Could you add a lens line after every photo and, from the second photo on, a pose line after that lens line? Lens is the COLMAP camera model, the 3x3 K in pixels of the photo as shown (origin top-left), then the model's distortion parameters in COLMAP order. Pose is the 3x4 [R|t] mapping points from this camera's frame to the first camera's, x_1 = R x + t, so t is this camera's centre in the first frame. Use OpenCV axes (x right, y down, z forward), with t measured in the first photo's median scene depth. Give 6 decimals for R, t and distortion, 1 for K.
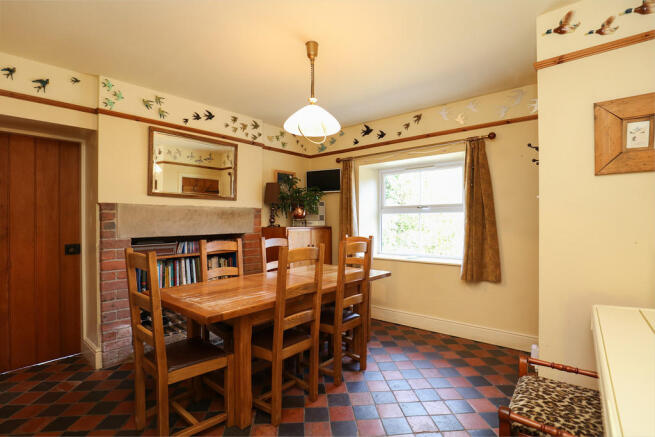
lens RADIAL K [[316.6, 0, 323.7], [0, 316.6, 219.5], [0, 0, 1]] dist [-0.012946, -0.000091]
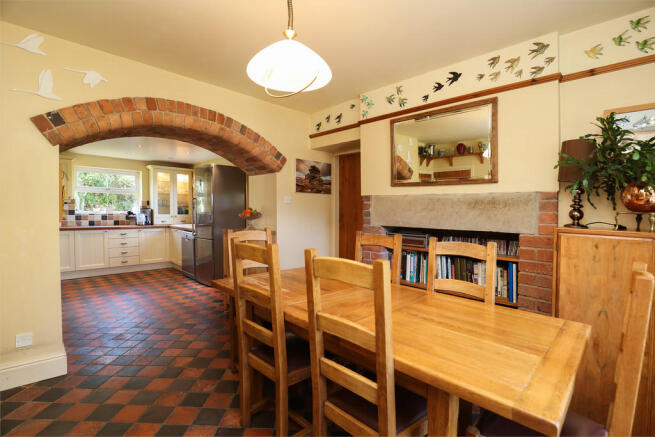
lens RADIAL K [[304.5, 0, 317.3], [0, 304.5, 213.6], [0, 0, 1]] dist [-0.015365, -0.000253]
pose [[-0.074543, 0.024056, -0.996928, 0.416969], [-0.009239, 0.999649, 0.024813, -0.007924], [0.997175, 0.011061, -0.074295, 0.728725]]
